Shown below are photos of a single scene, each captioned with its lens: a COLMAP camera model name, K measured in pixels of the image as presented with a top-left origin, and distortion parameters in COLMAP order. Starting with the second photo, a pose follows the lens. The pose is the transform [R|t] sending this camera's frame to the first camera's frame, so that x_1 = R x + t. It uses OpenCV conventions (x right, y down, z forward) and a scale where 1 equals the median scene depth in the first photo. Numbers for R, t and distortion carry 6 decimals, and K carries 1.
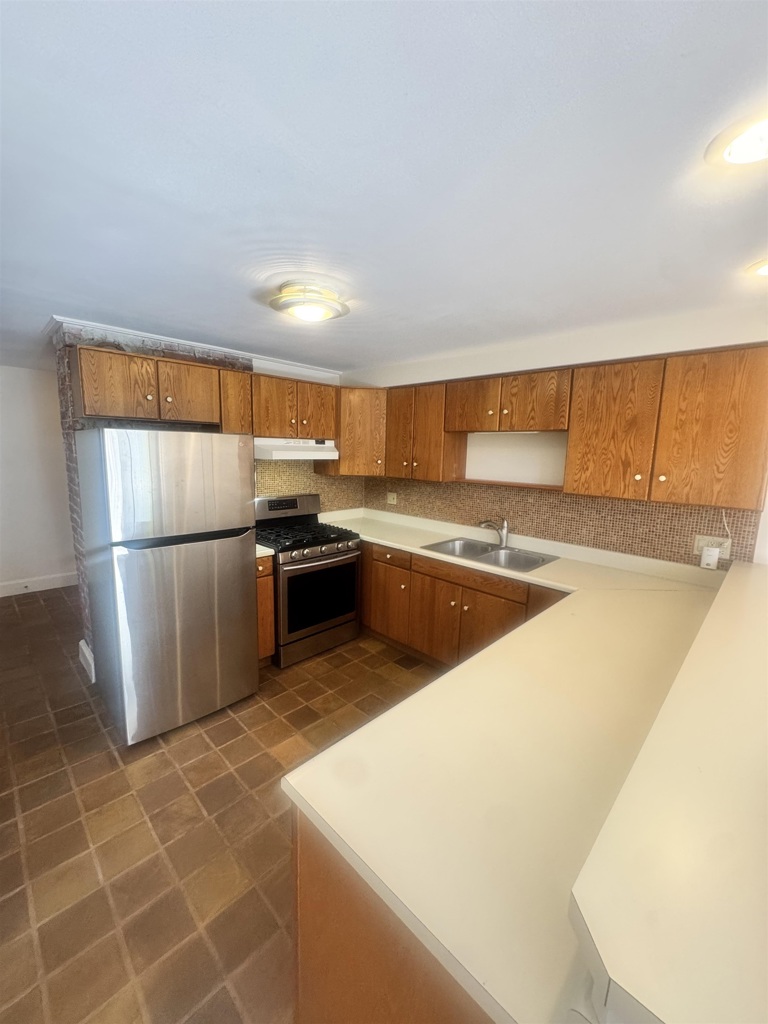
lens RADIAL K [[411.6, 0, 384.9], [0, 411.6, 511.0], [0, 0, 1]] dist [-0.003004, 0.000064]
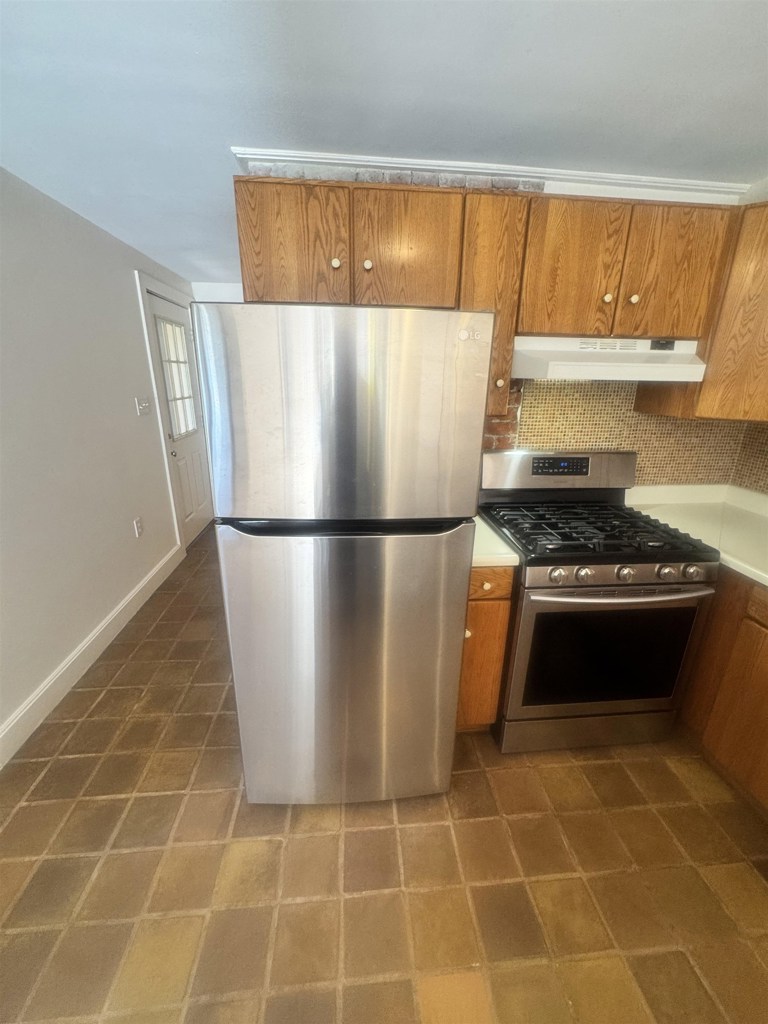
lens RADIAL K [[411.6, 0, 383.9], [0, 411.6, 512.0], [0, 0, 1]] dist [-0.003004, 0.000064]
pose [[0.765326, 0.189741, -0.615041, -0.080872], [-0.094592, 0.978343, 0.184114, -0.037867], [0.636654, -0.082729, 0.766699, 0.446272]]
